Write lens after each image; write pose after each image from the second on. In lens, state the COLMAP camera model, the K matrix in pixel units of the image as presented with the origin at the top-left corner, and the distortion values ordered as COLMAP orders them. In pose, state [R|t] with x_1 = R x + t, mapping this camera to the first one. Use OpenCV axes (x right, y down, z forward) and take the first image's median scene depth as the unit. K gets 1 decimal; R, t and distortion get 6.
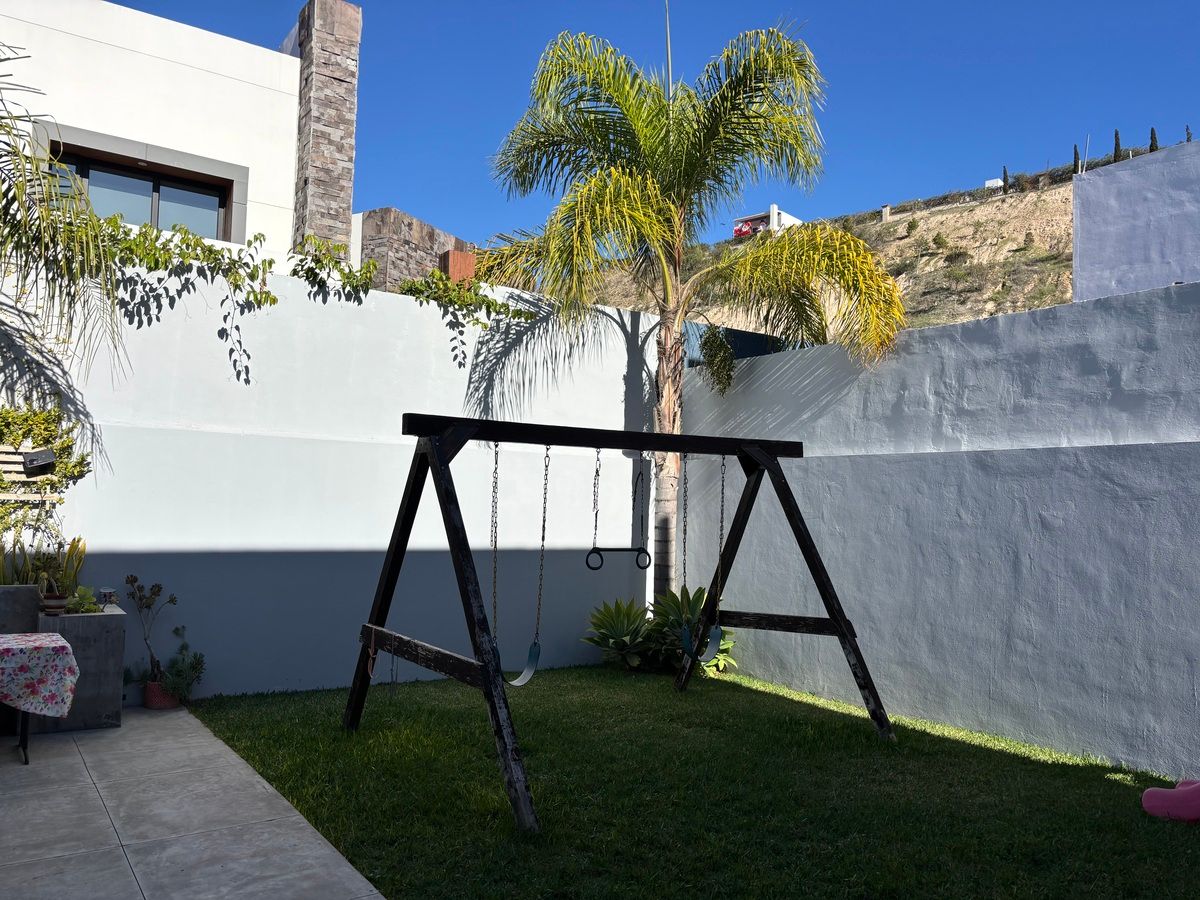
lens RADIAL K [[908.2, 0, 598.5], [0, 908.2, 450.4], [0, 0, 1]] dist [0.005537, 0.007137]
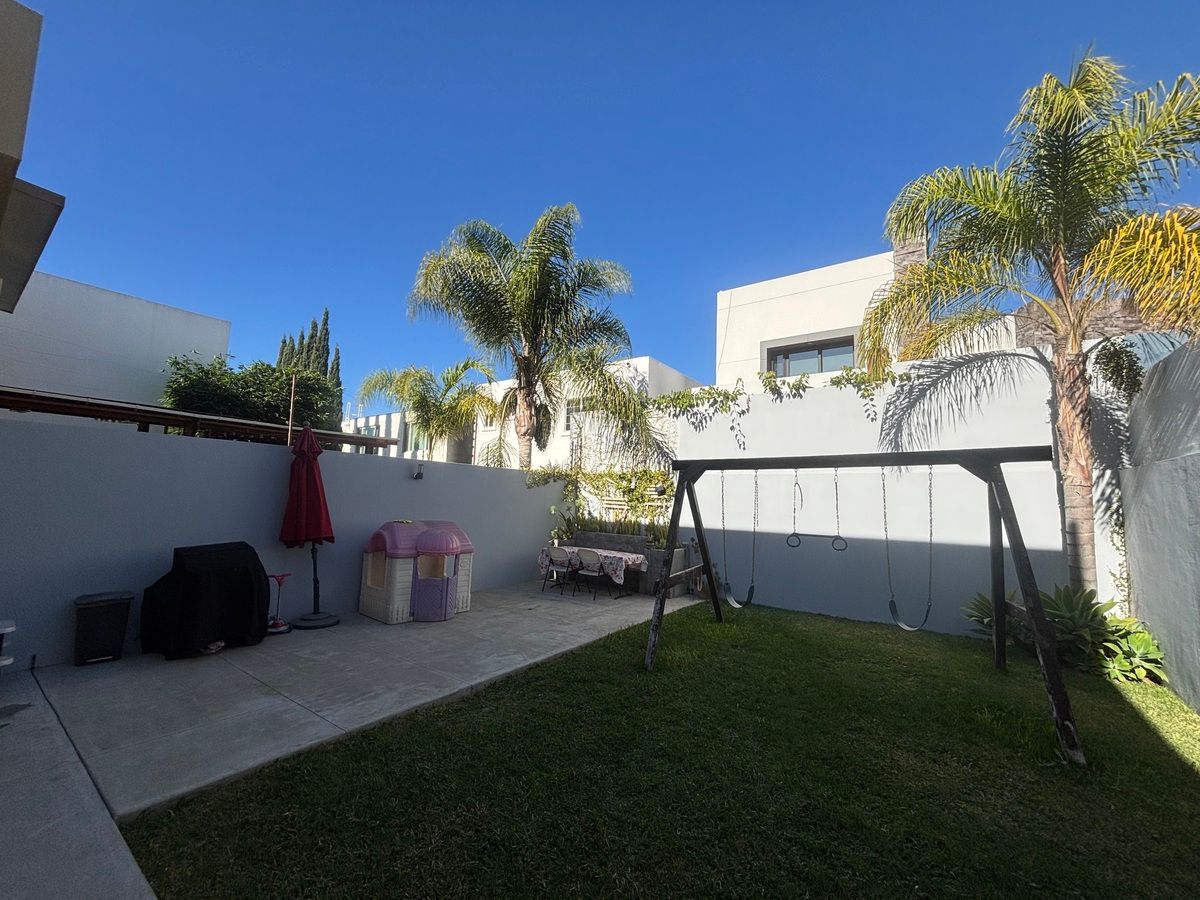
lens RADIAL K [[482.8, 0, 594.3], [0, 482.8, 452.1], [0, 0, 1]] dist [0.003414, -0.000893]
pose [[0.334913, -0.110790, -0.935713, 0.553874], [0.040219, 0.993839, -0.103277, 0.033266], [0.941390, -0.003045, 0.337305, 0.317053]]
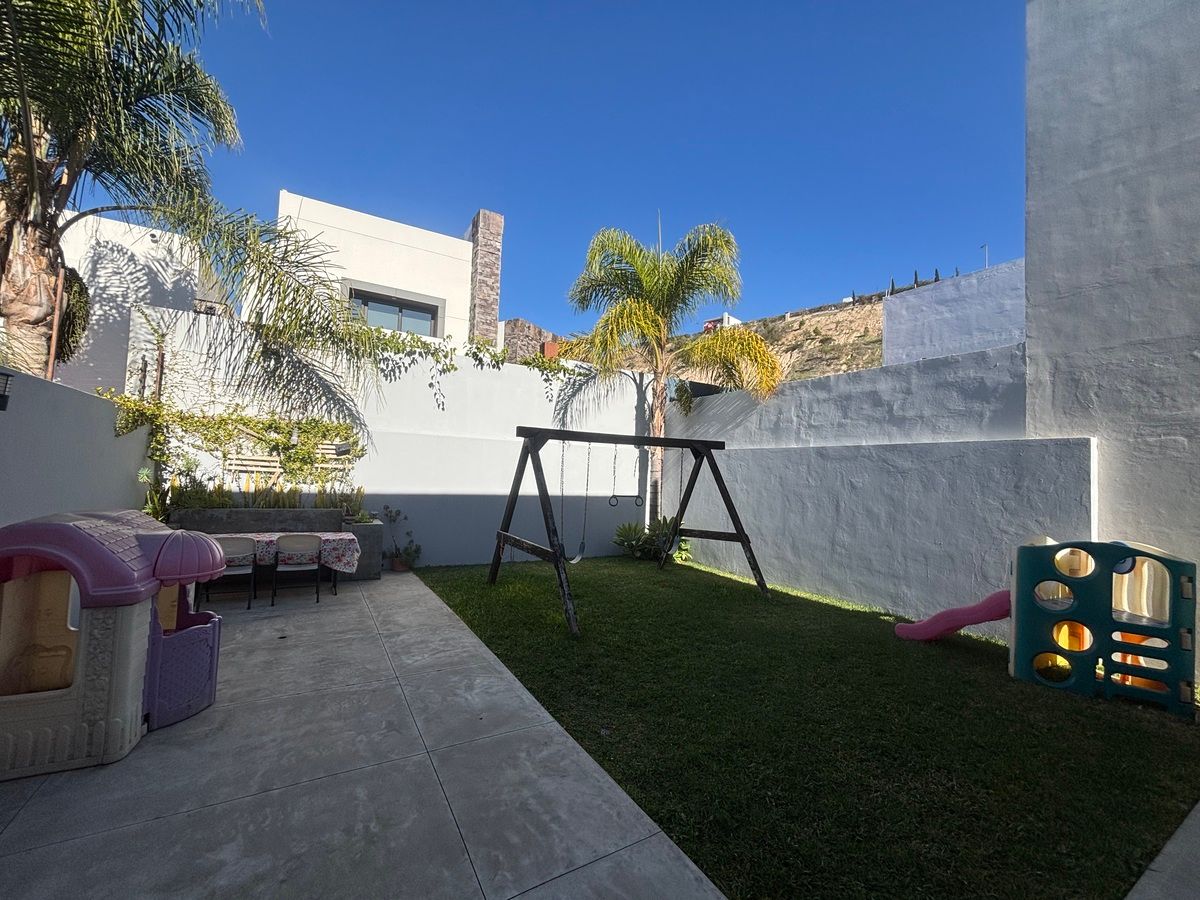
lens RADIAL K [[482.8, 0, 597.8], [0, 482.8, 449.9], [0, 0, 1]] dist [0.003414, -0.000893]
pose [[0.997662, 0.007290, -0.067957, 0.025625], [-0.006550, 0.999917, 0.011102, -0.001033], [0.068033, -0.010630, 0.997626, -0.034420]]
